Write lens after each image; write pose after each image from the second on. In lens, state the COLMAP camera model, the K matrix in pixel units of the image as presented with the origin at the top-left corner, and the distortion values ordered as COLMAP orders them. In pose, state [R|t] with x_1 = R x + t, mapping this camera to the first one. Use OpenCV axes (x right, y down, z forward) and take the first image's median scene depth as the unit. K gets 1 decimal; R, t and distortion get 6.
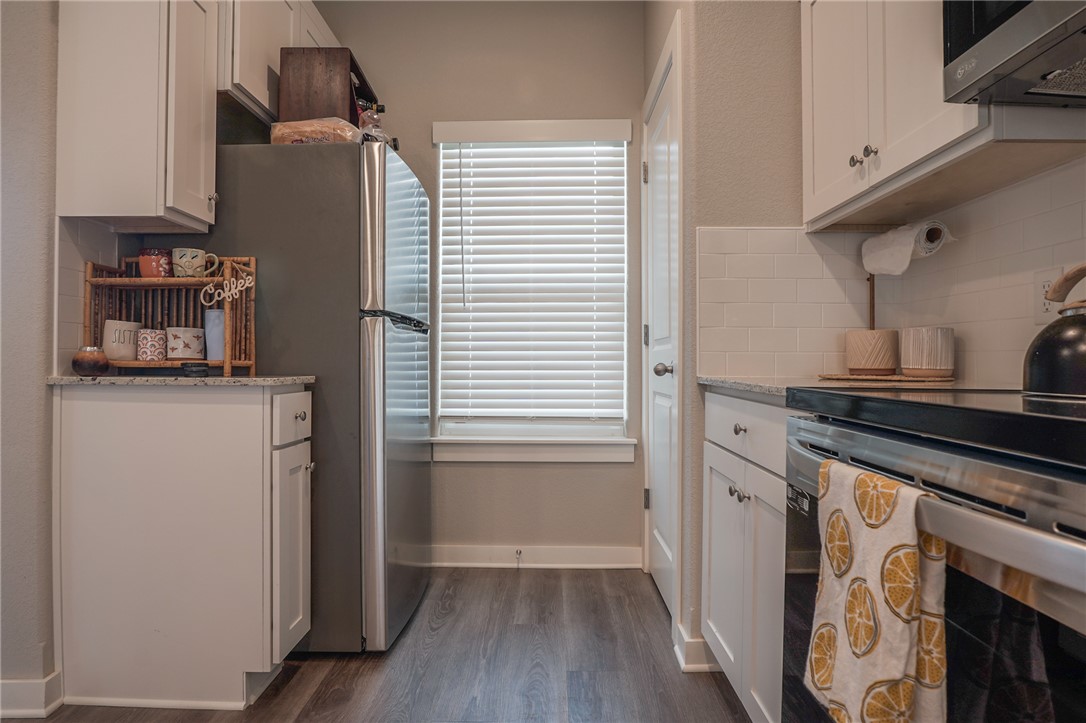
lens RADIAL K [[574.6, 0, 535.5], [0, 574.6, 362.4], [0, 0, 1]] dist [-0.034445, -0.000246]
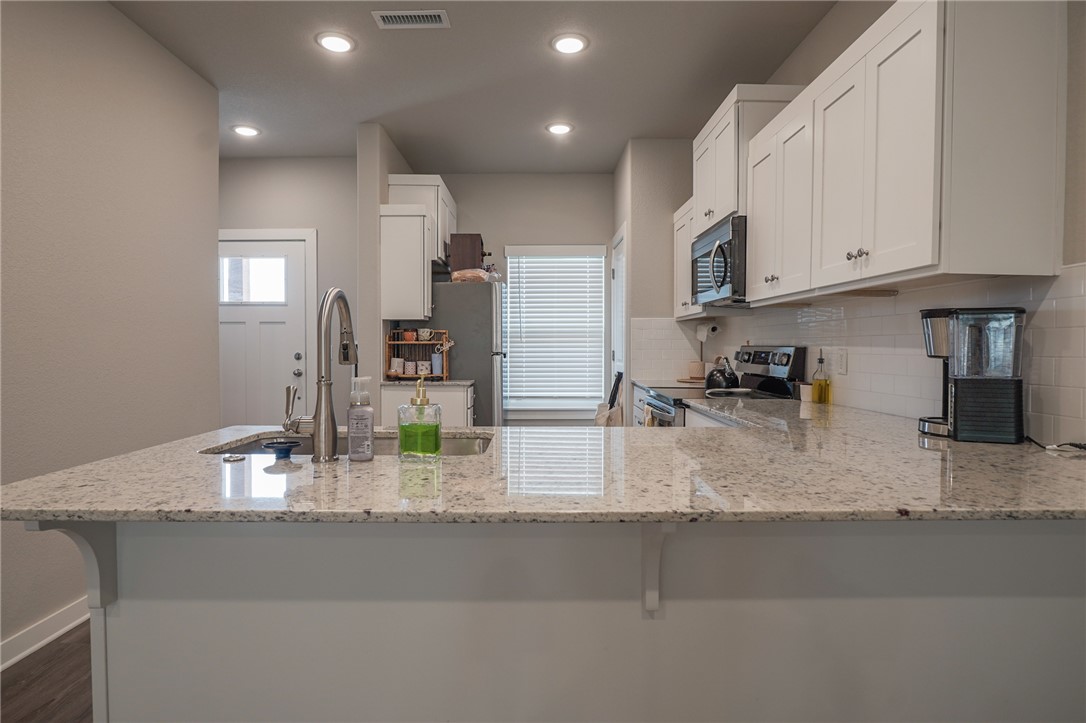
lens RADIAL K [[574.6, 0, 535.5], [0, 574.6, 361.3], [0, 0, 1]] dist [-0.034445, -0.000246]
pose [[0.999682, -0.003114, 0.025029, -0.187750], [0.002361, 0.999546, 0.030044, -0.128331], [-0.025111, -0.029975, 0.999235, -1.446199]]
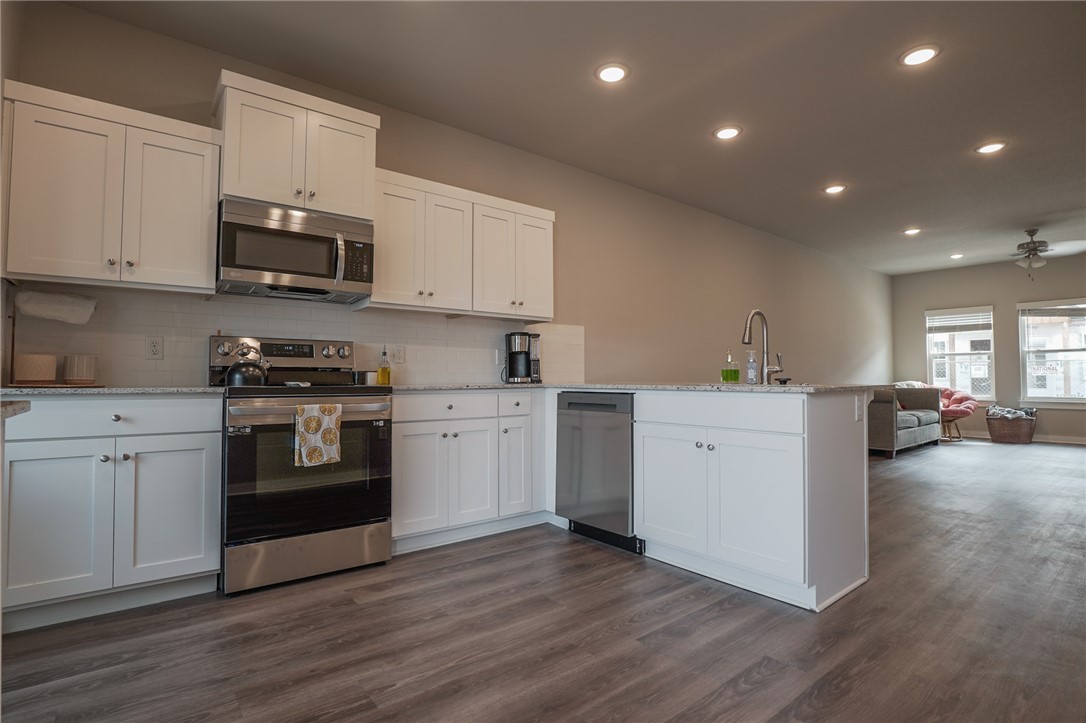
lens RADIAL K [[537.6, 0, 535.4], [0, 537.6, 361.1], [0, 0, 1]] dist [-0.031485, 0.002967]
pose [[-0.623363, 0.016264, 0.781764, -1.201334], [-0.005797, 0.999660, -0.025419, -0.012725], [-0.781911, -0.020377, -0.623057, 0.783702]]
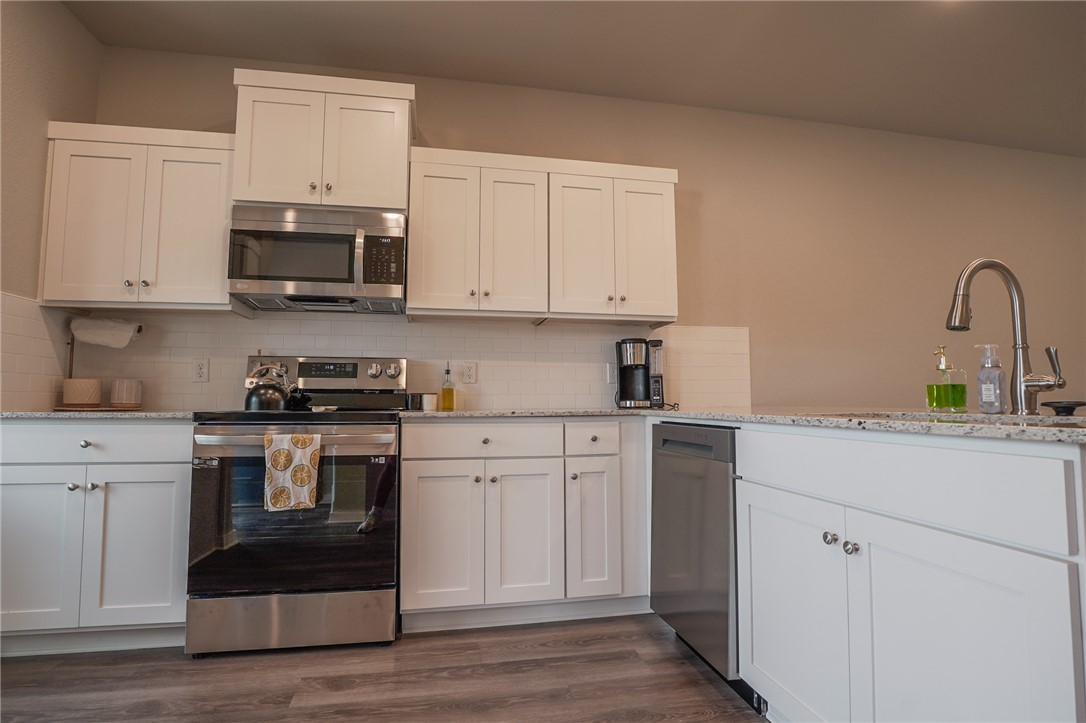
lens RADIAL K [[537.6, 0, 549.5], [0, 537.6, 361.4], [0, 0, 1]] dist [-0.031485, 0.002967]
pose [[-0.196322, 0.063276, 0.978496, -0.975777], [-0.001284, 0.997898, -0.064788, -0.013598], [-0.980539, -0.013975, -0.195828, 0.043122]]
